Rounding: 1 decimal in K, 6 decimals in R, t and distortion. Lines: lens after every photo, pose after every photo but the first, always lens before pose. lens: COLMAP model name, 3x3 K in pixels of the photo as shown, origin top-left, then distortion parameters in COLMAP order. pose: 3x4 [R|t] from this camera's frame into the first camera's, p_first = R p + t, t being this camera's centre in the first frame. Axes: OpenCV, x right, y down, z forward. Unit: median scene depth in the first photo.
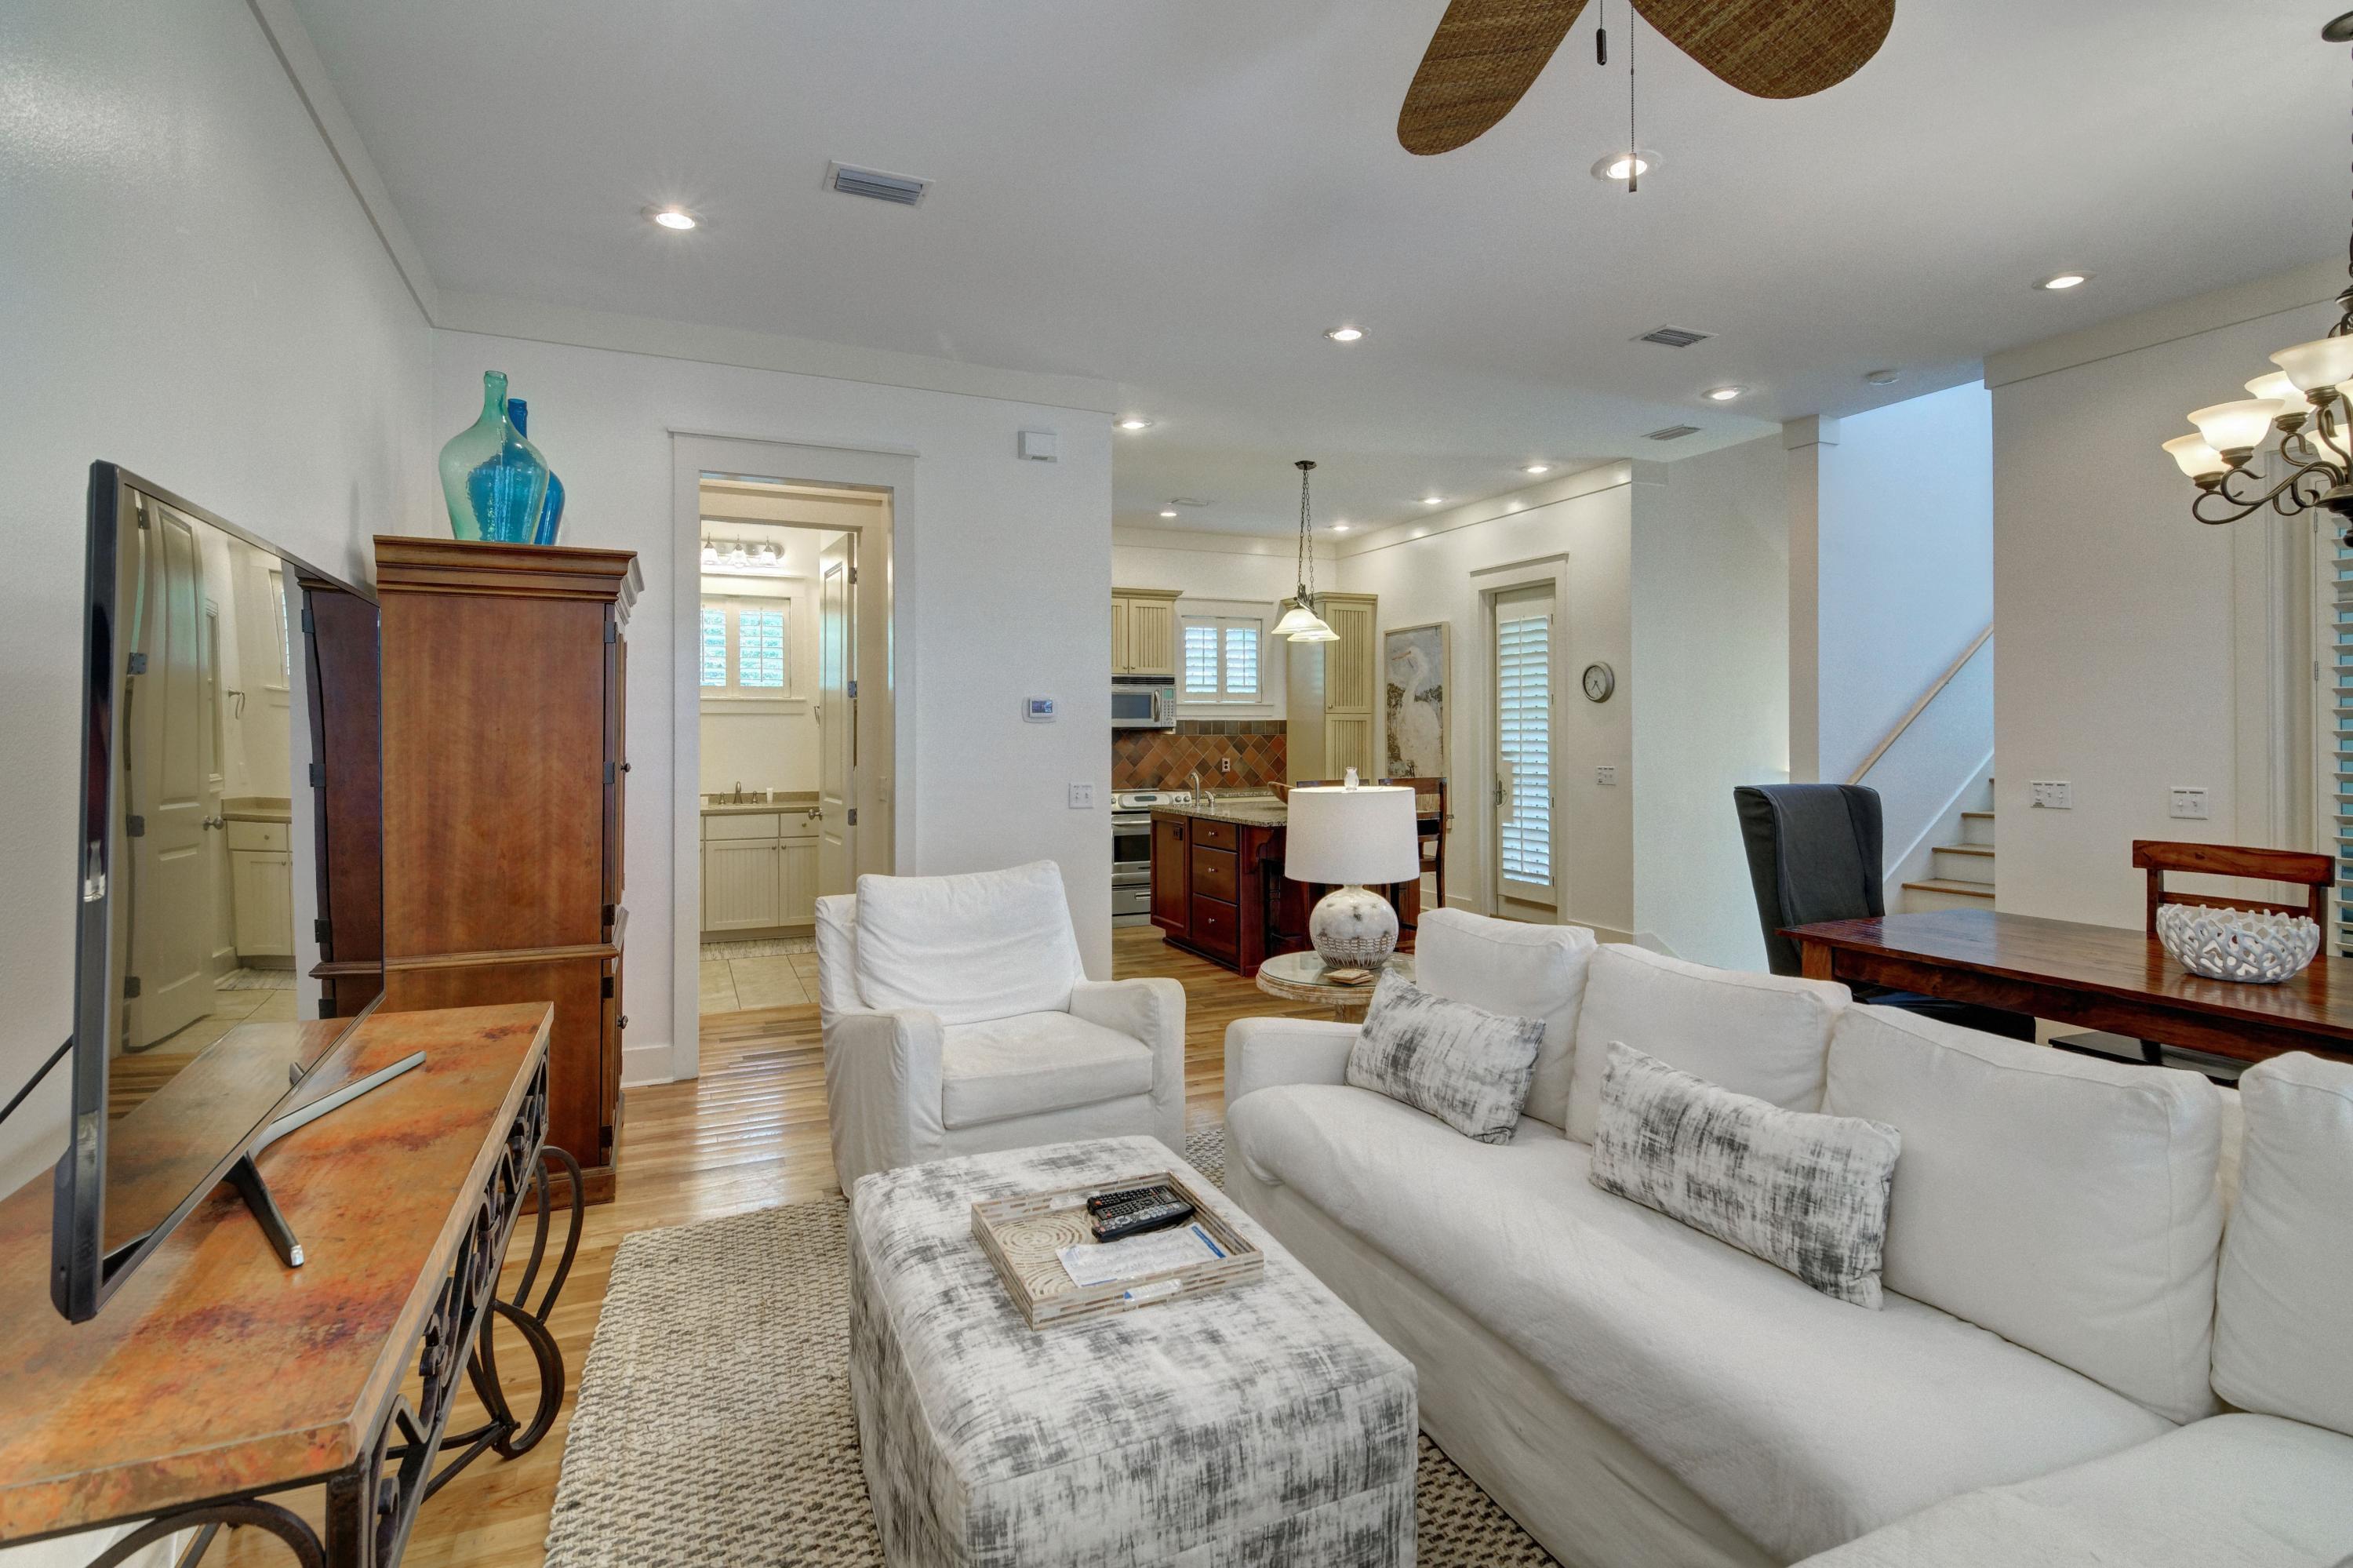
lens RADIAL K [[1139.4, 0, 1168.2], [0, 1139.4, 714.8], [0, 0, 1]] dist [-0.000275, 0.000013]
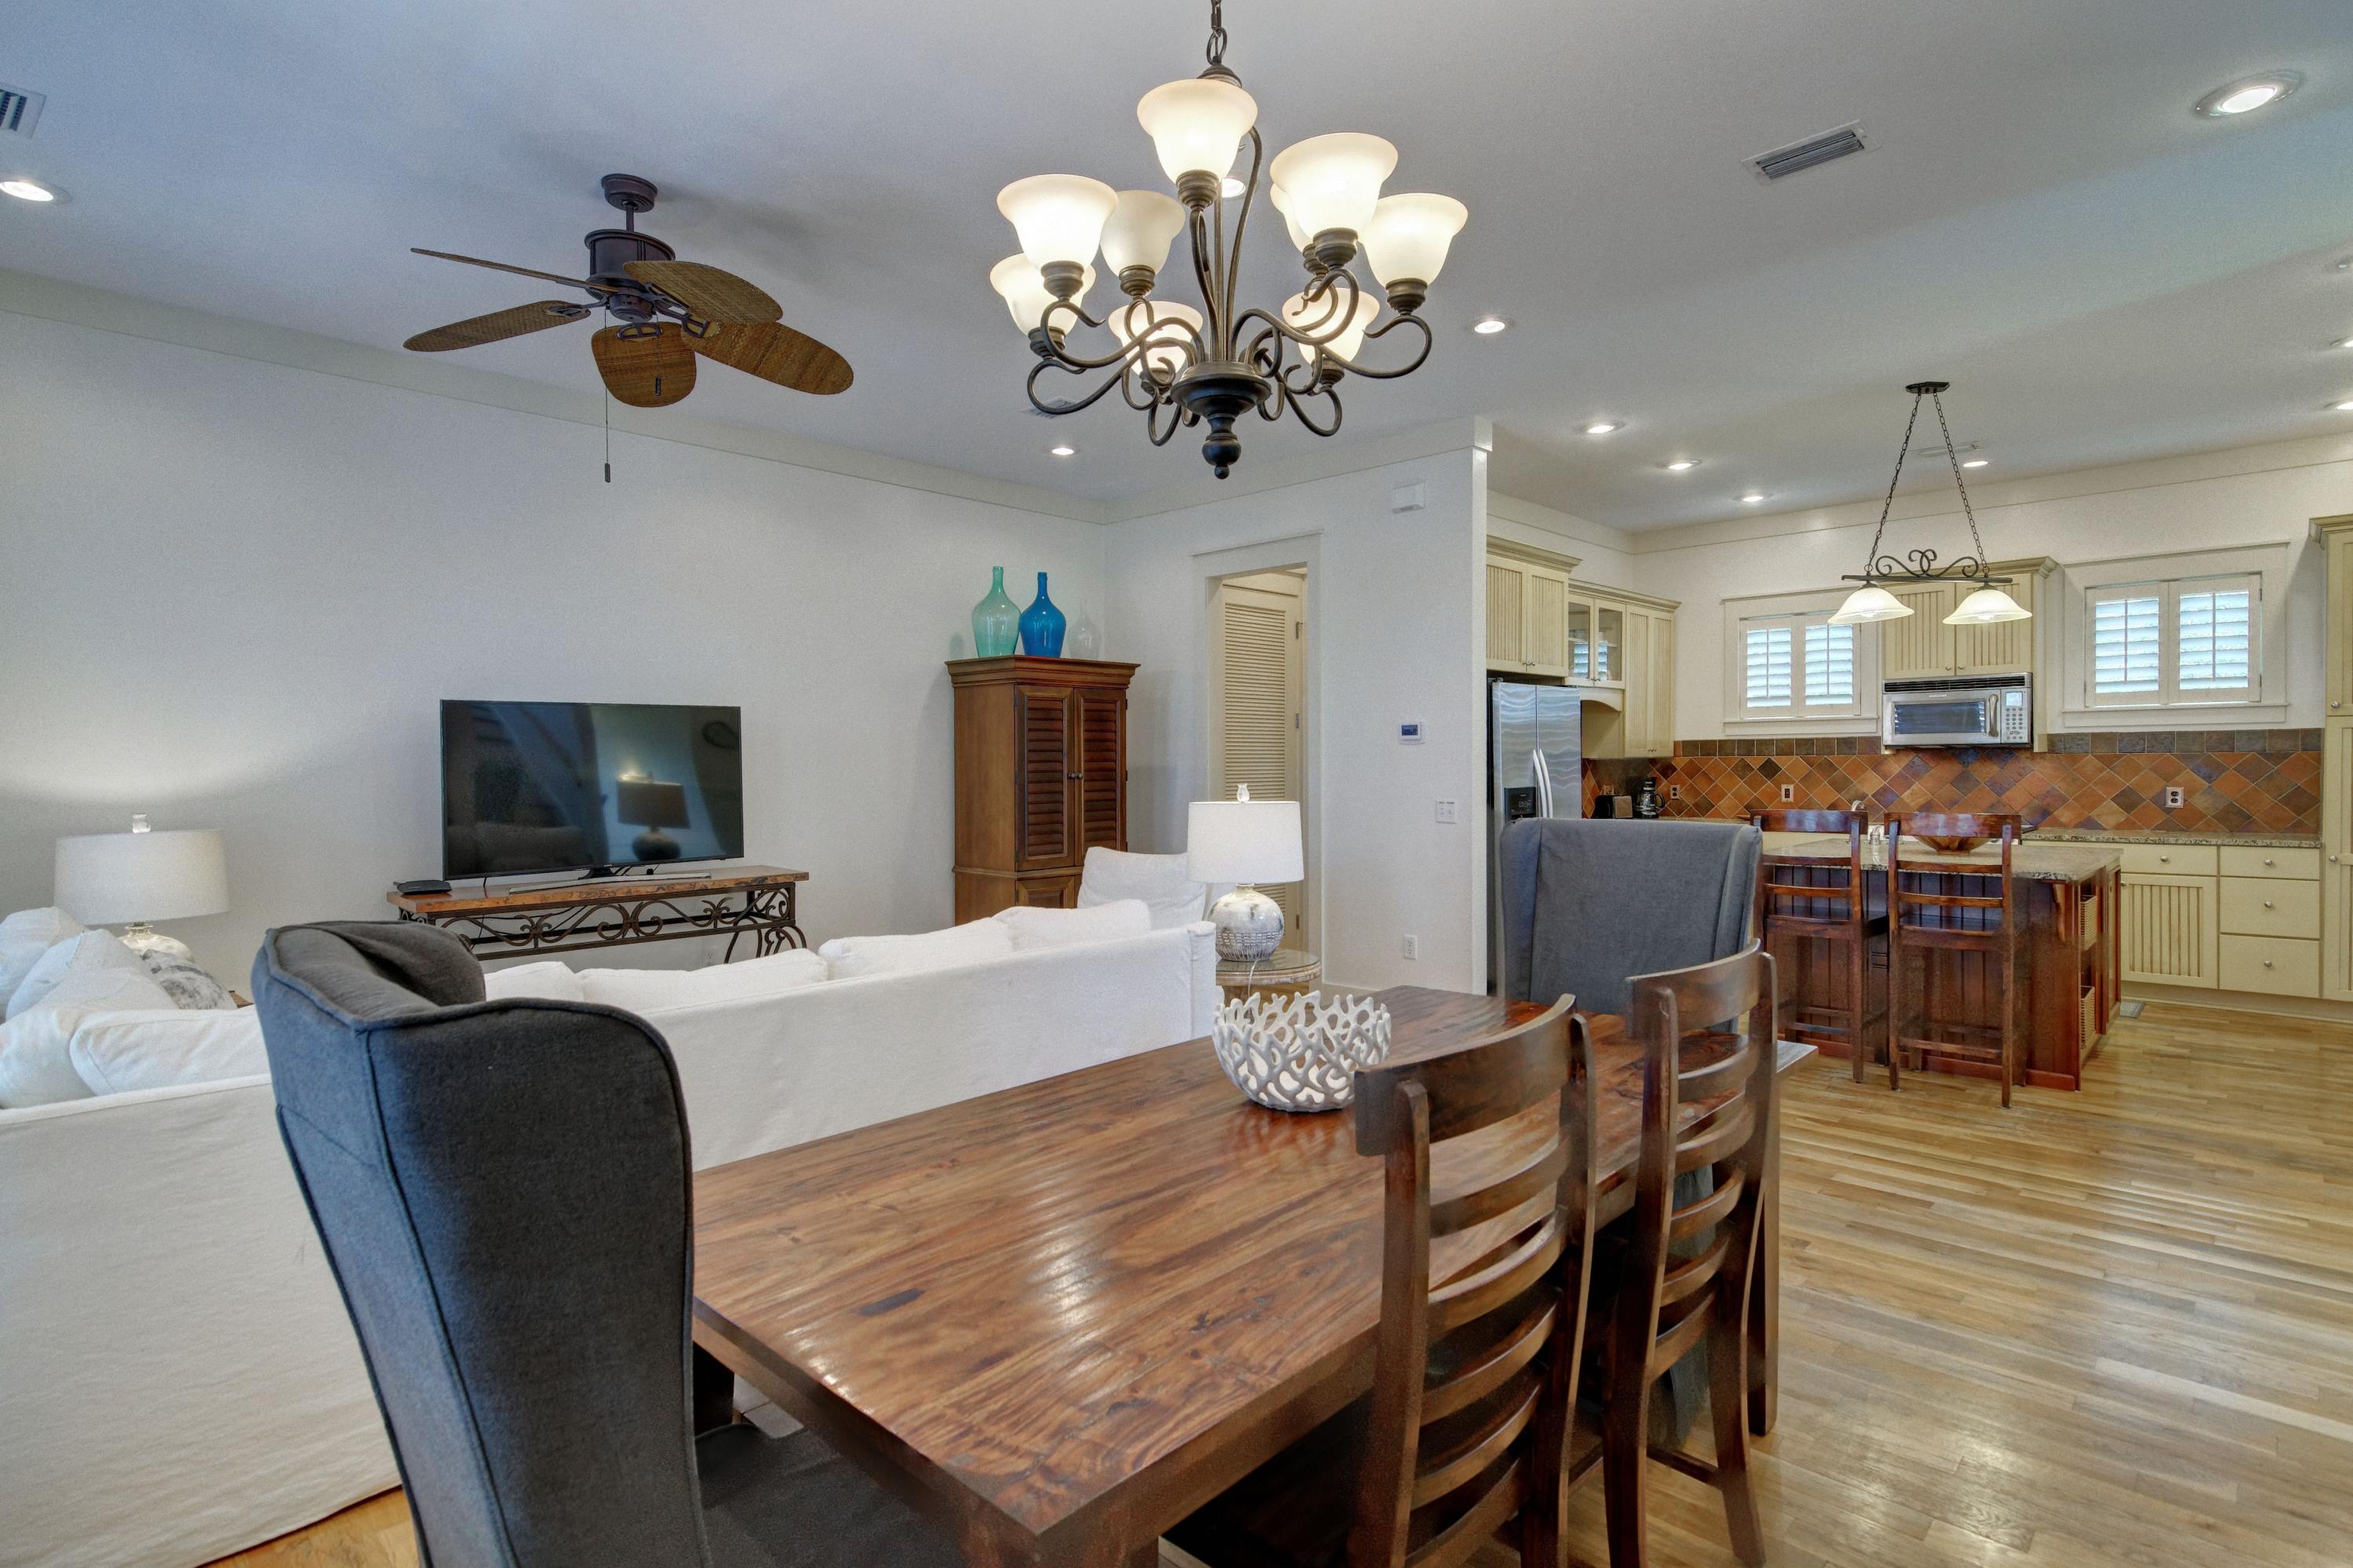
lens RADIAL K [[1143.4, 0, 1176.5], [0, 1143.4, 784.0], [0, 0, 1]] dist [0.000164, -0.000274]
pose [[0.376810, 0.017414, -0.926127, 0.492518], [0.020620, 0.999418, 0.027181, 0.005788], [0.926061, -0.029338, 0.376231, 0.208588]]
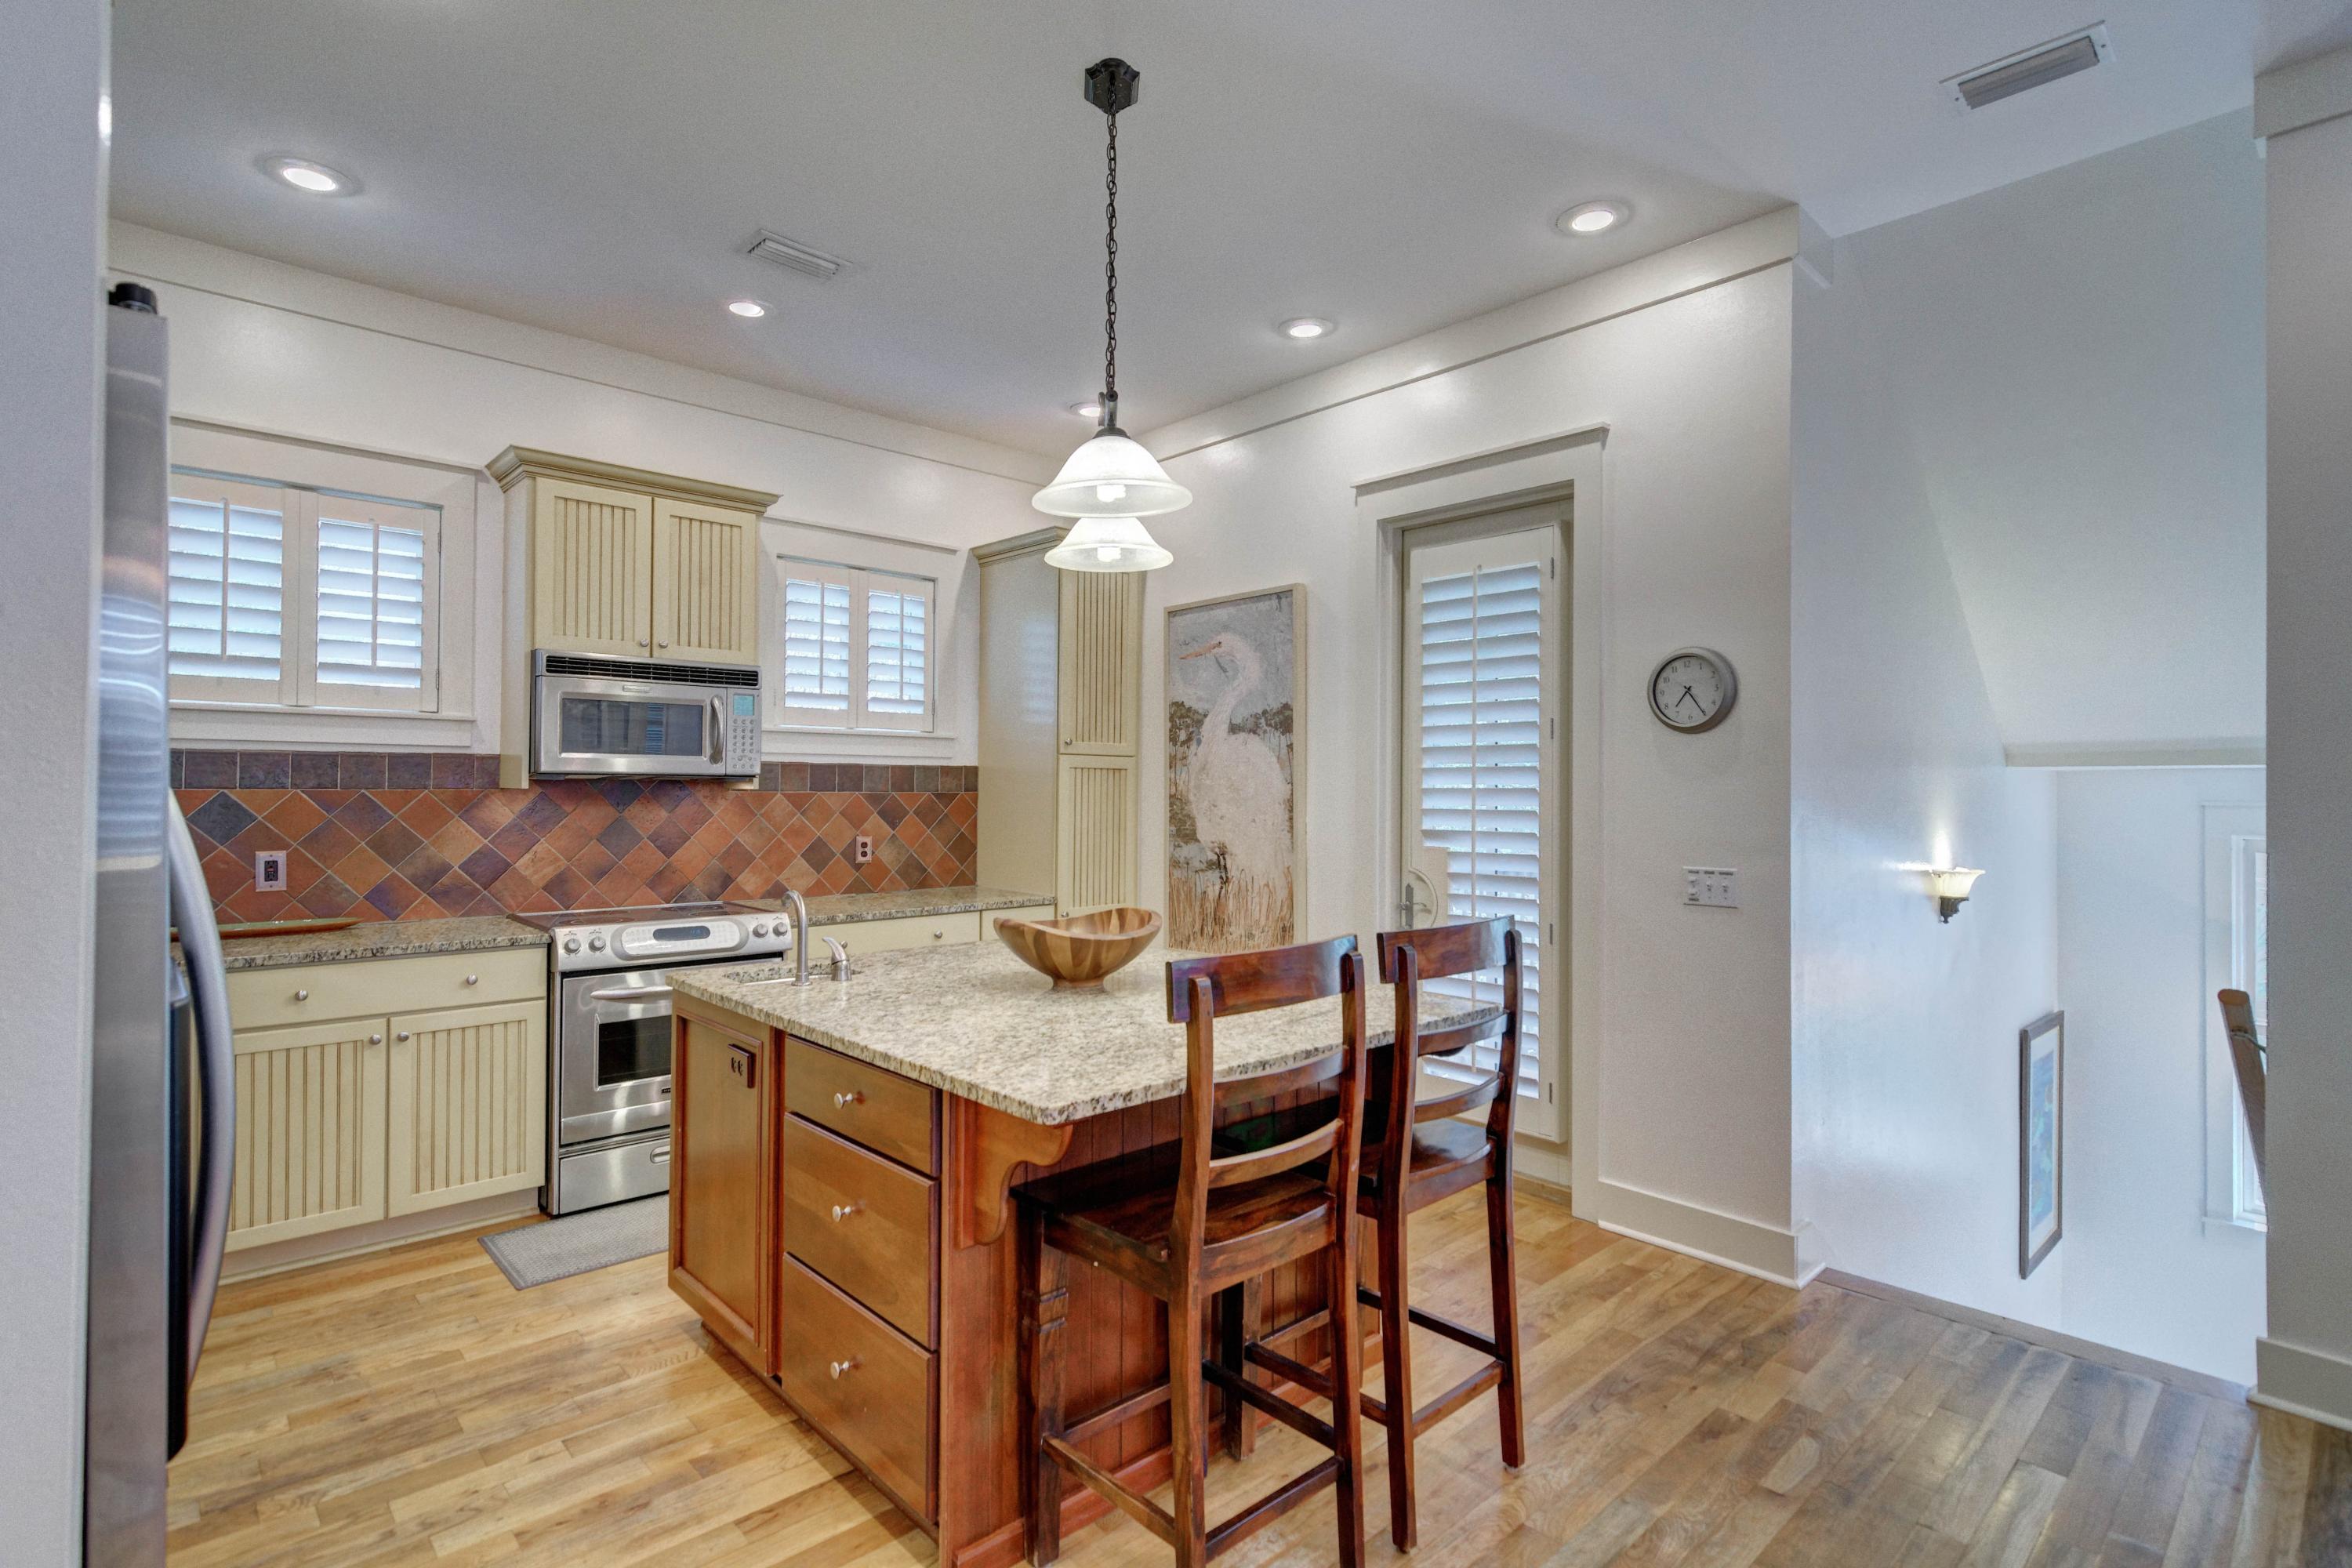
lens RADIAL K [[1143.0, 0, 1176.0], [0, 1143.0, 784.0], [0, 0, 1]] dist [0.000164, -0.000274]
pose [[0.944675, 0.011457, 0.327806, 0.014593], [-0.015331, 0.999840, 0.009236, 0.007352], [-0.327648, -0.013750, 0.944700, 0.491147]]
